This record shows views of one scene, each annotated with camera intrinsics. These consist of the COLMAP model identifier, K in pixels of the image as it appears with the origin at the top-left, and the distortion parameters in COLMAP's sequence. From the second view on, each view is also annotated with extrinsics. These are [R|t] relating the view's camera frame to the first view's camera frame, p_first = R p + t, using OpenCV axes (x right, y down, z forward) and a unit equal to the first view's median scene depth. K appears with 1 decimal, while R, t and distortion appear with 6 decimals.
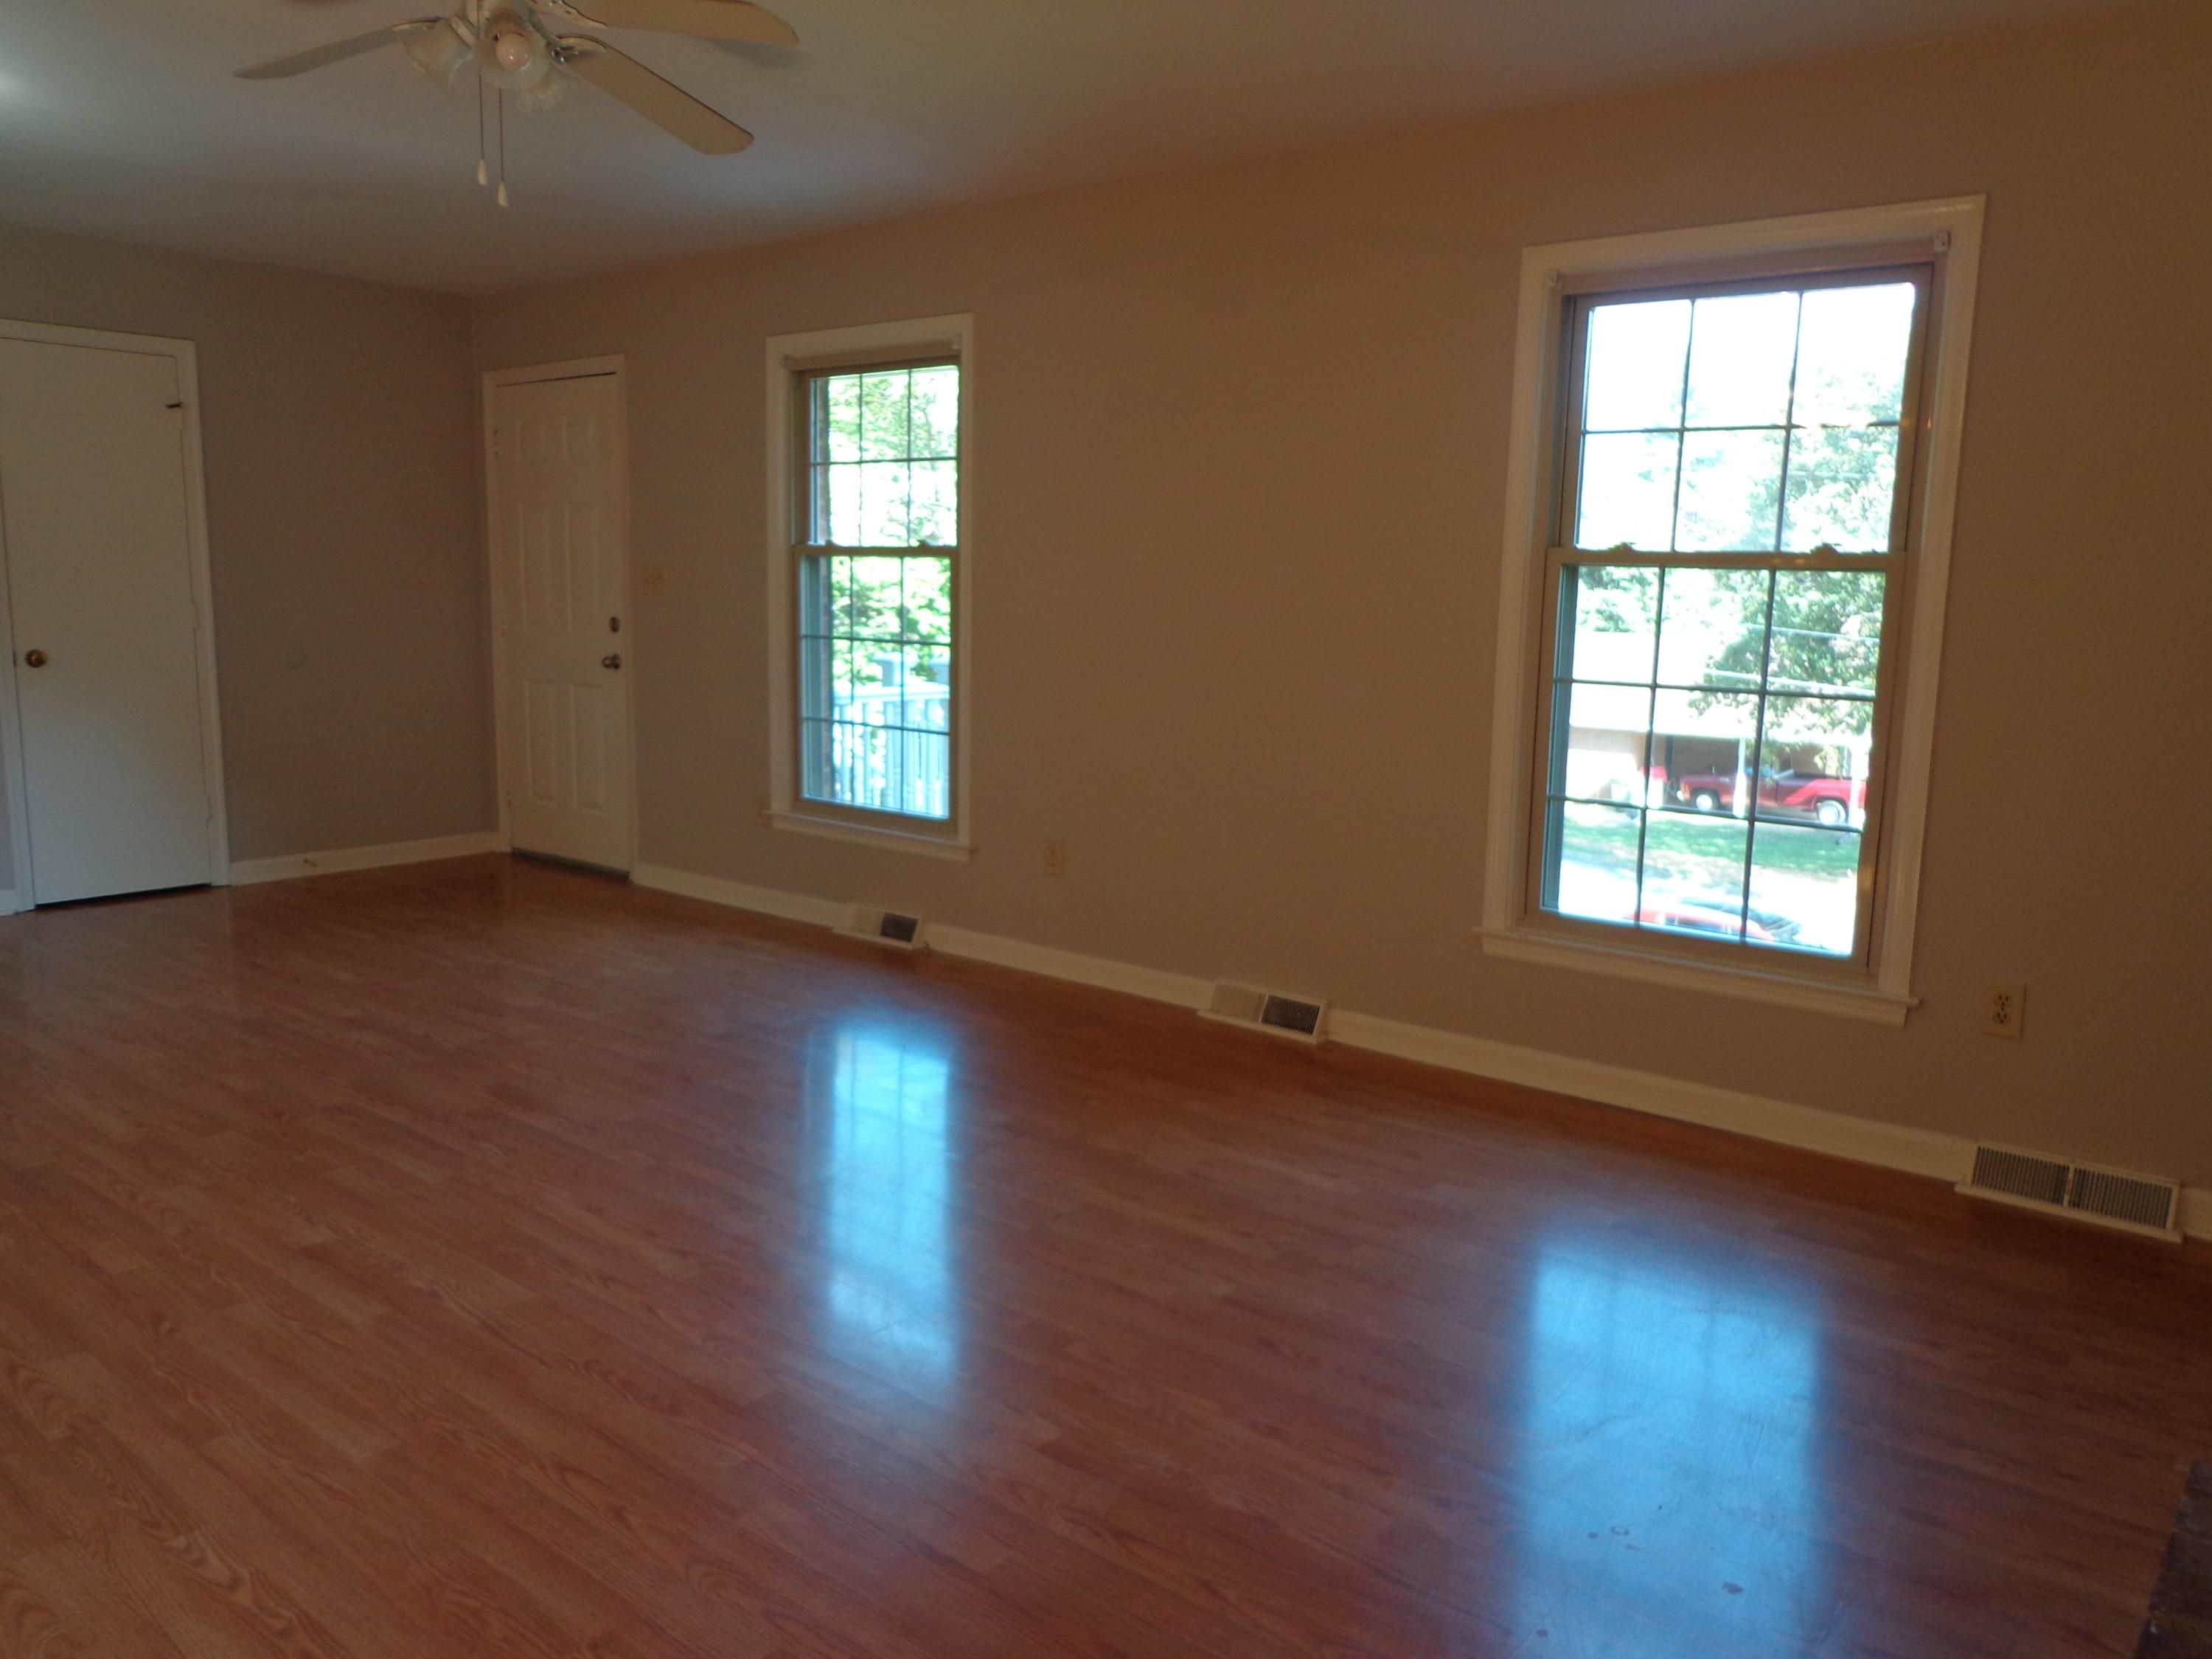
lens RADIAL K [[1628.6, 0, 1117.0], [0, 1628.6, 832.3], [0, 0, 1]] dist [-0.009246, 0.009059]
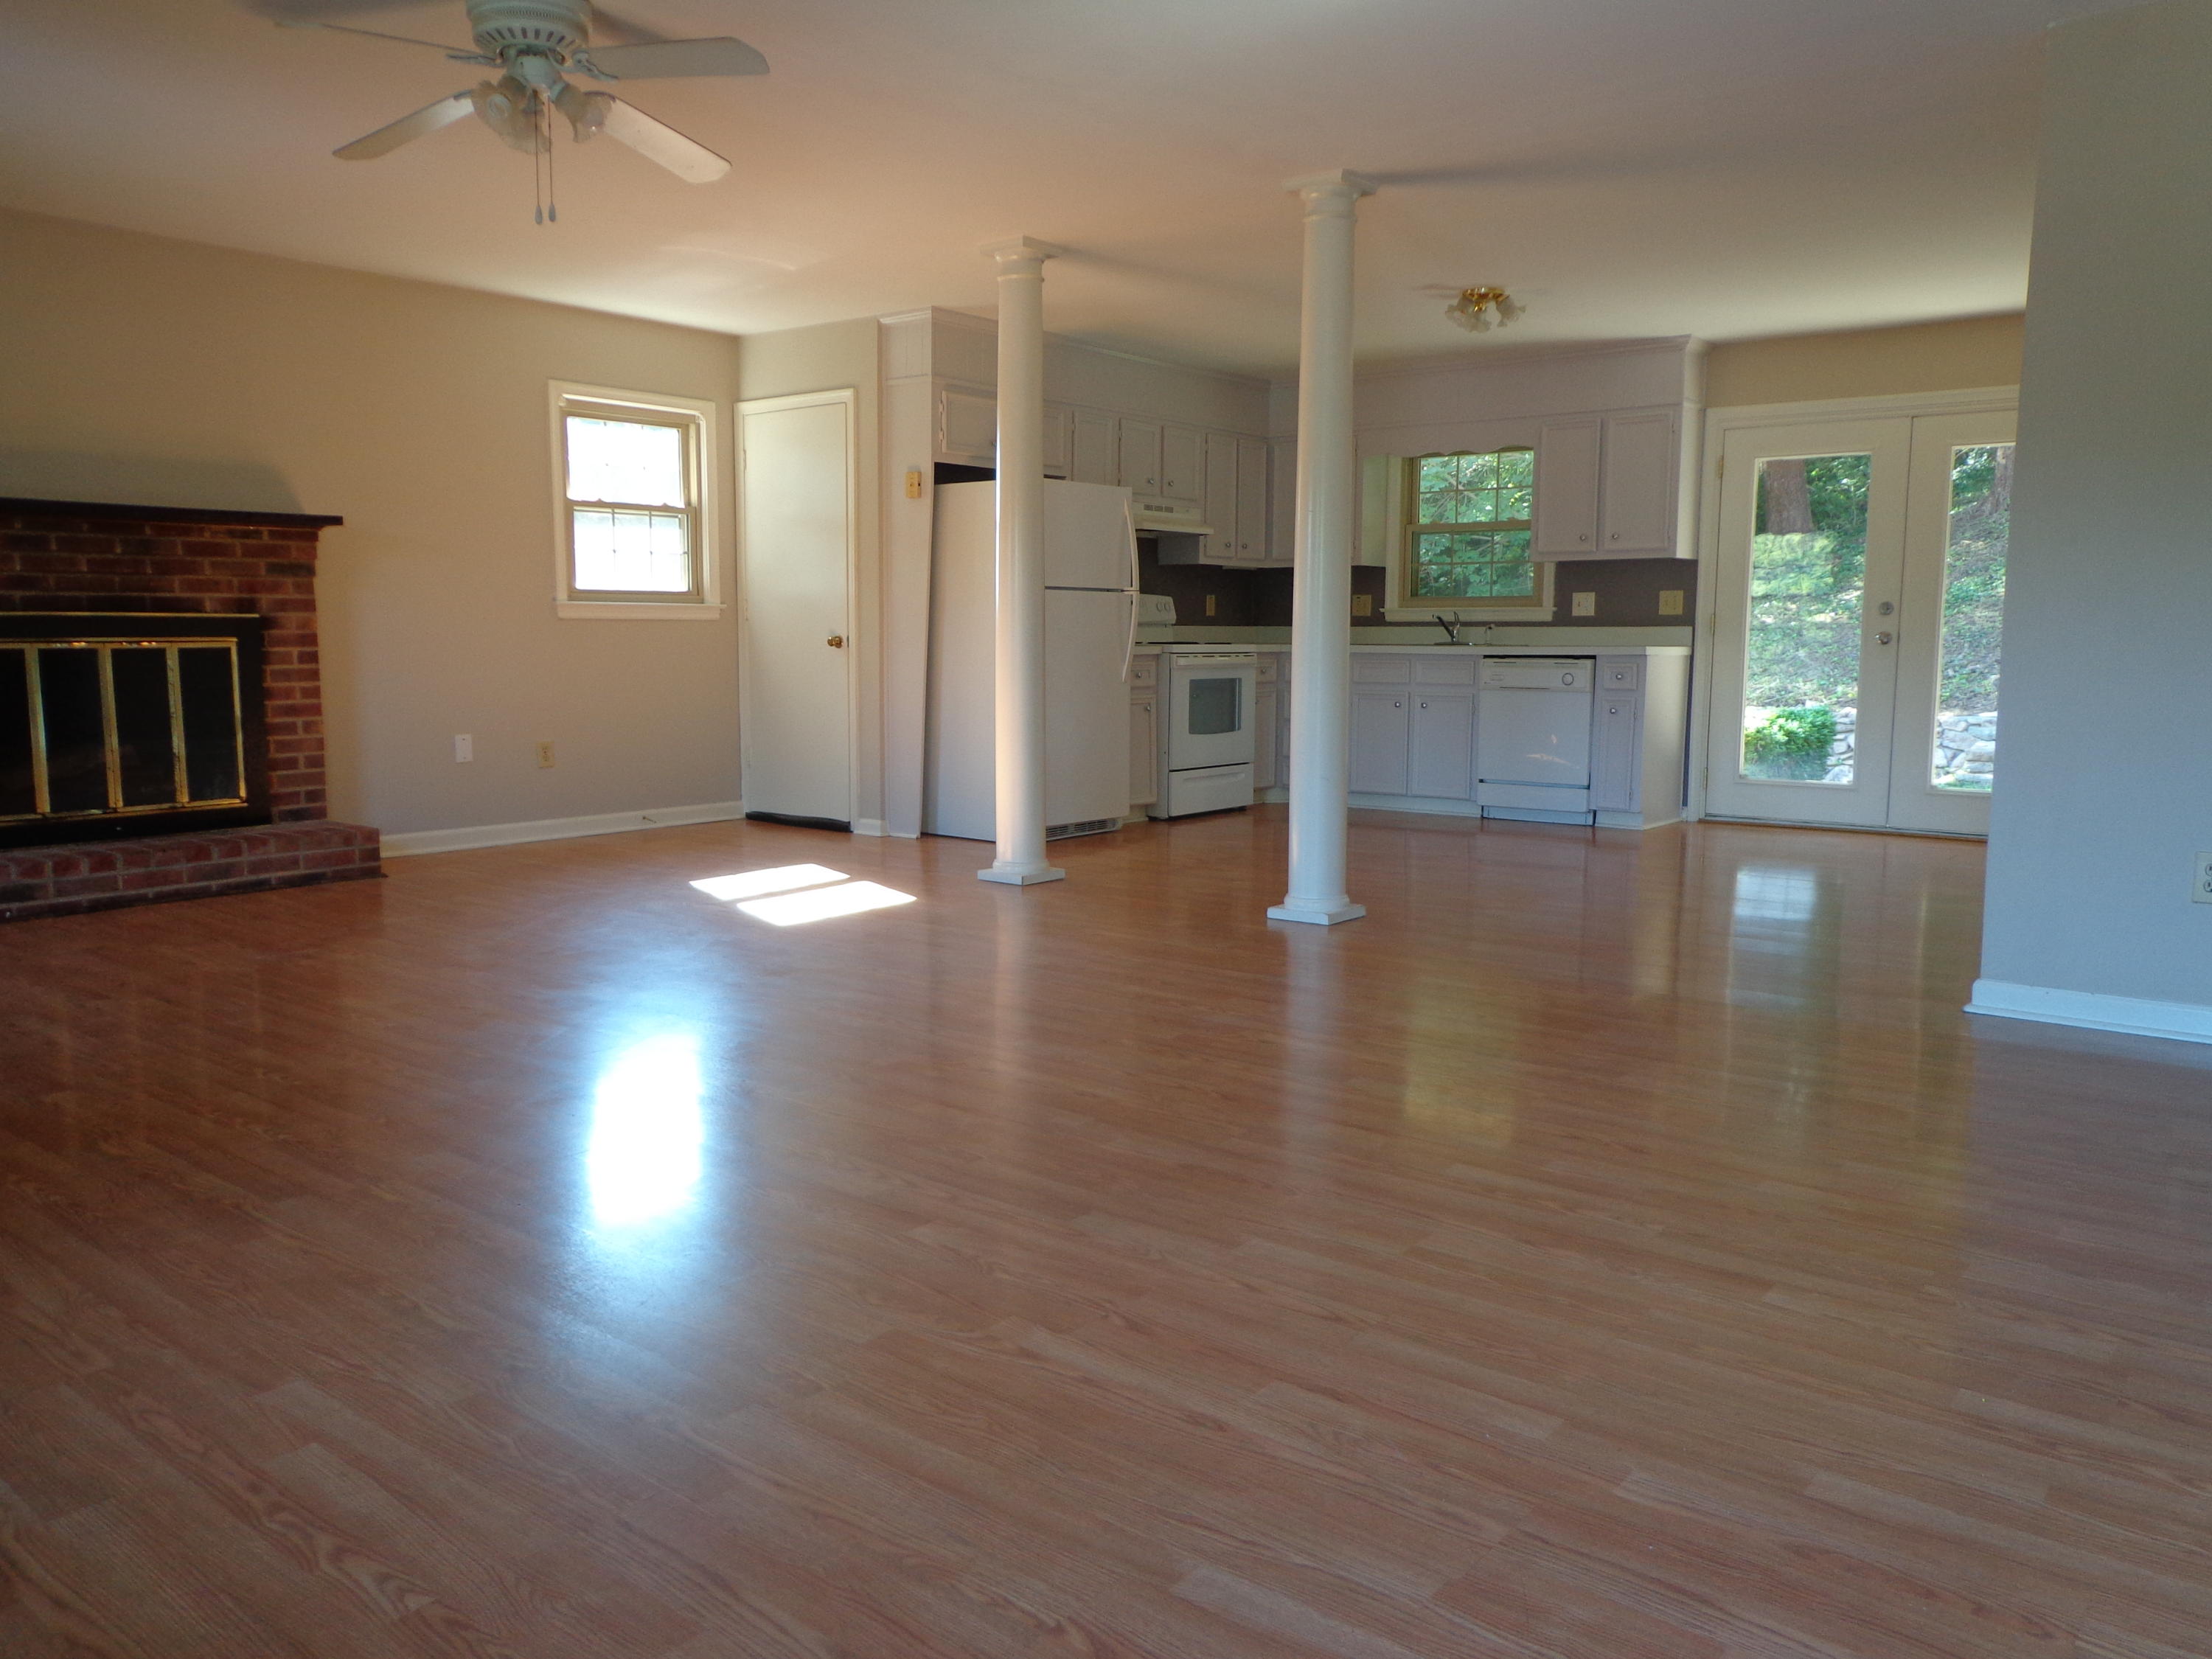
lens RADIAL K [[1628.6, 0, 1109.6], [0, 1628.6, 836.8], [0, 0, 1]] dist [-0.009246, 0.009059]
pose [[-0.999784, -0.017924, -0.010511, -0.487812], [-0.020125, 0.961195, 0.275136, -0.165471], [0.005172, 0.275288, -0.961348, 1.399803]]
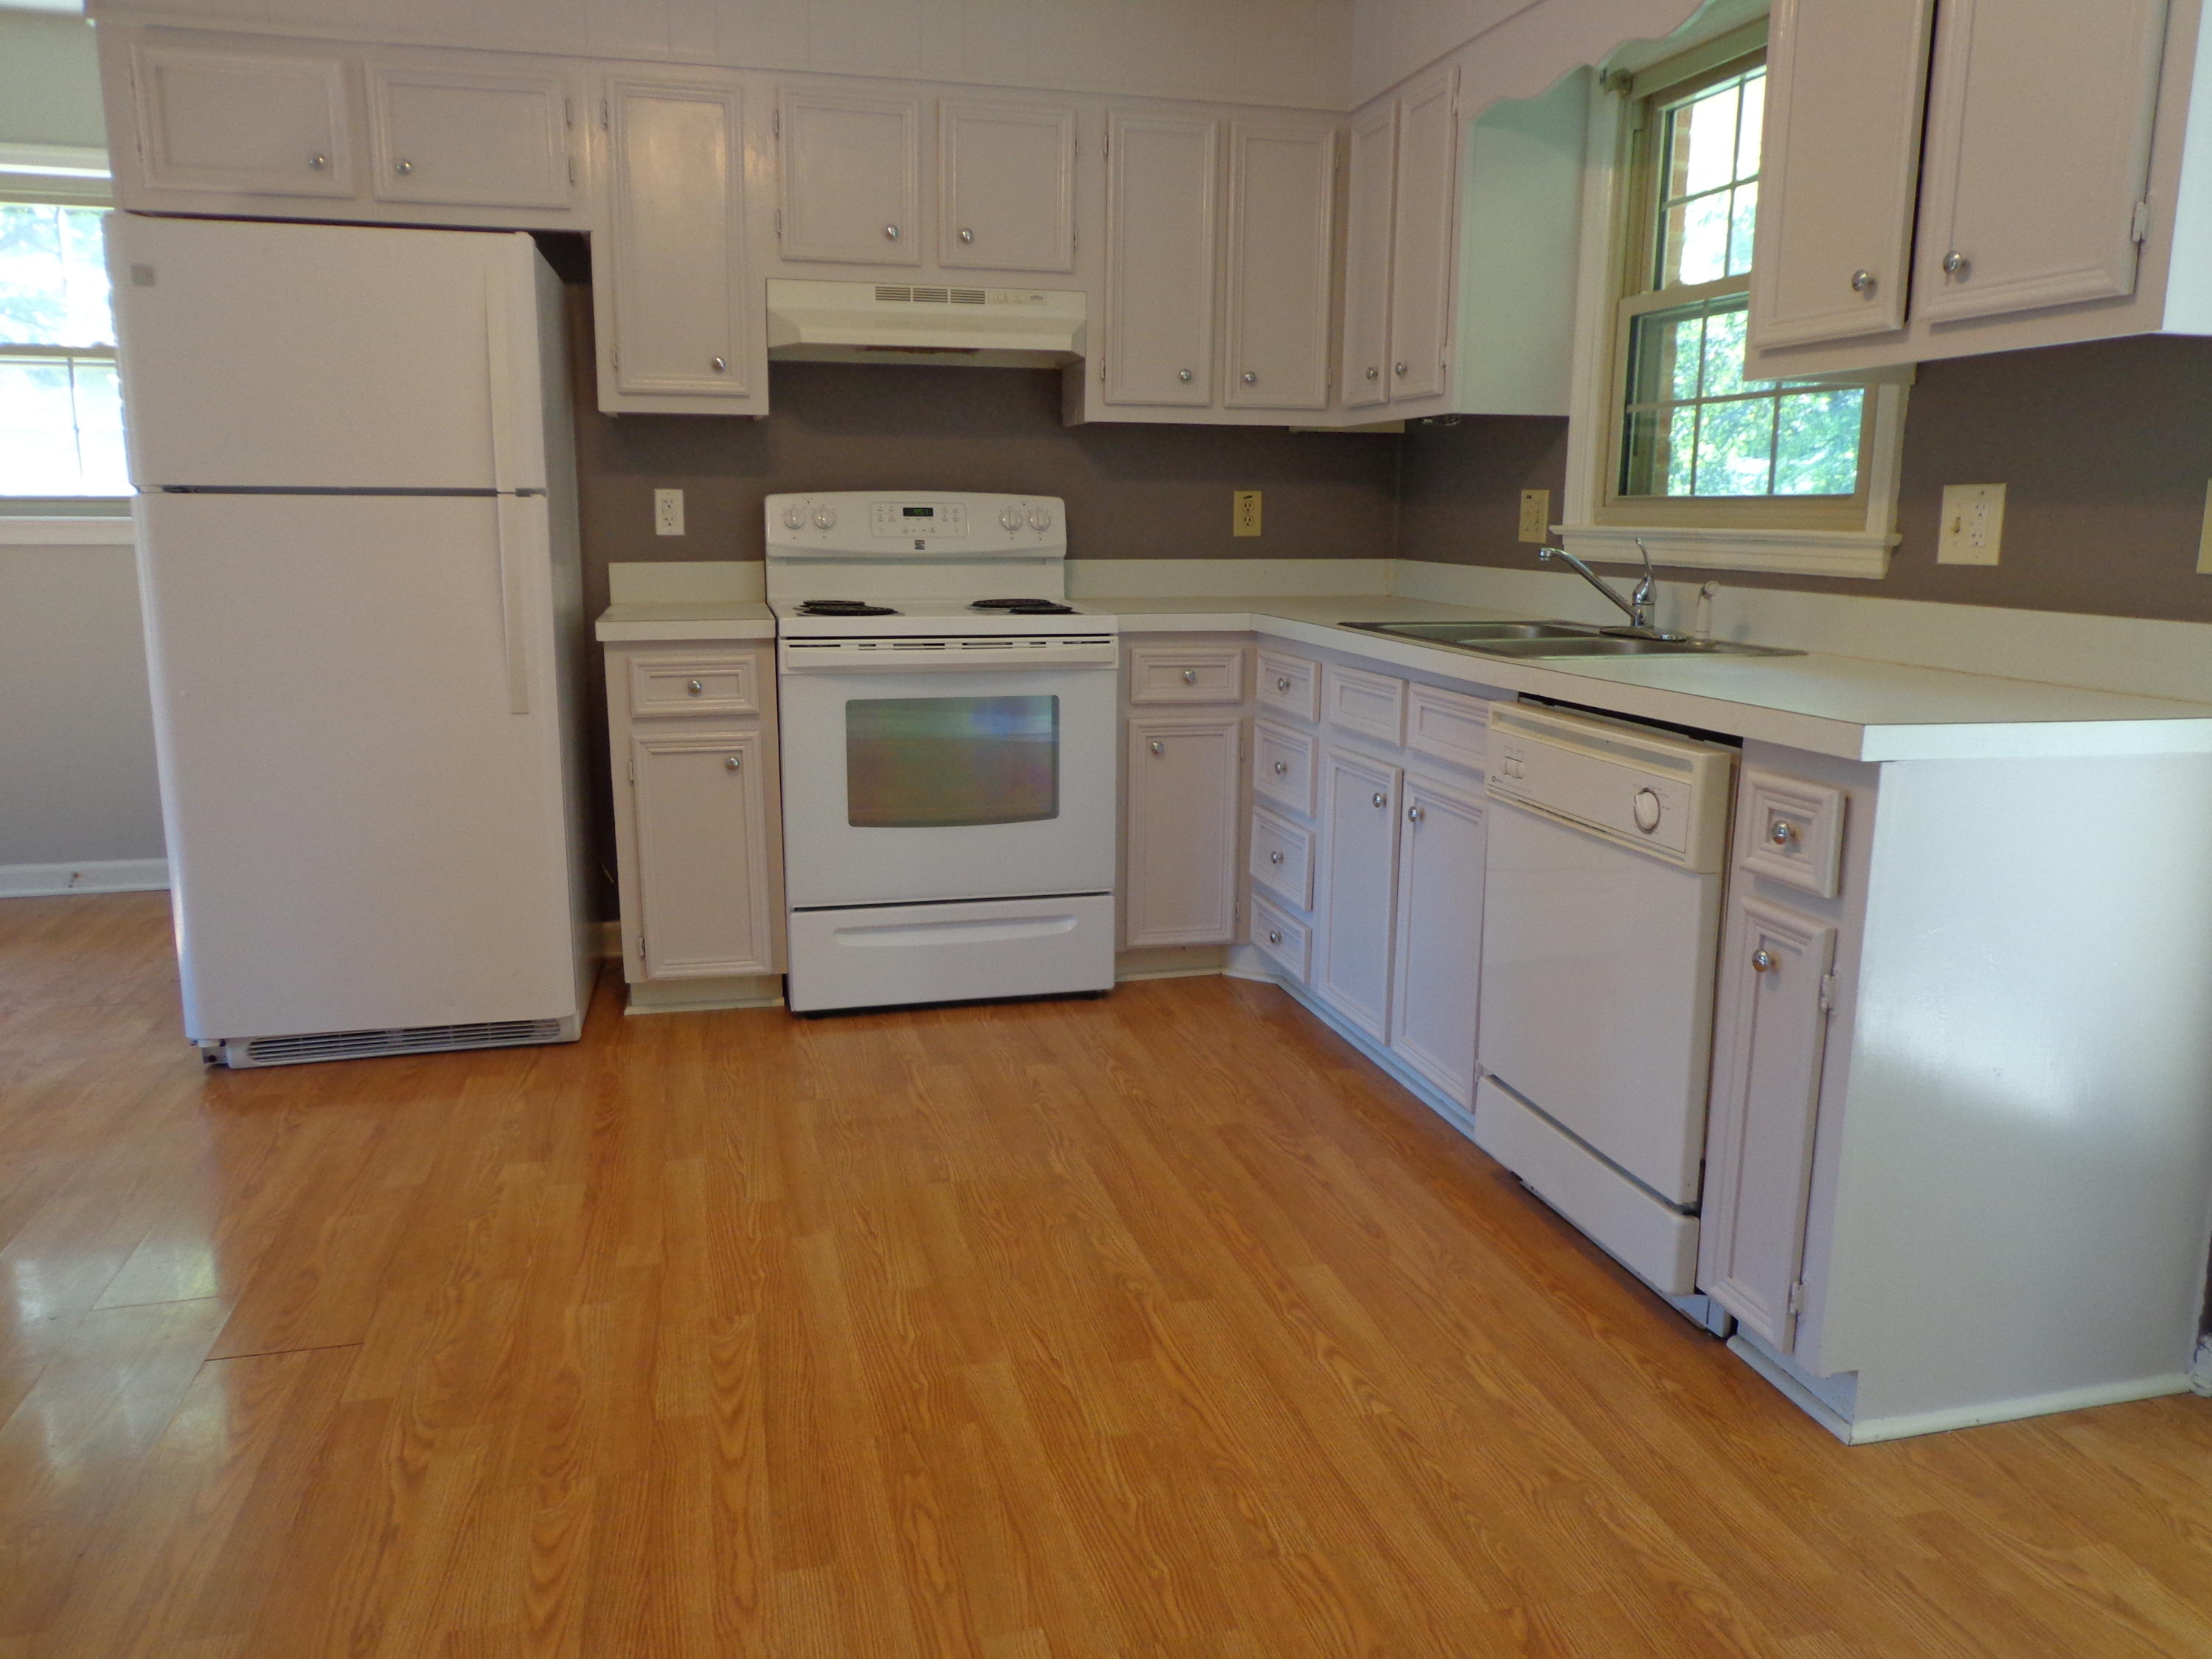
lens RADIAL K [[1628.6, 0, 1115.0], [0, 1628.6, 832.1], [0, 0, 1]] dist [-0.009246, 0.009059]
pose [[-0.809005, -0.135273, 0.572024, -1.092374], [0.070811, 0.943643, 0.323301, -0.027814], [-0.583520, 0.302058, -0.753833, 0.226609]]
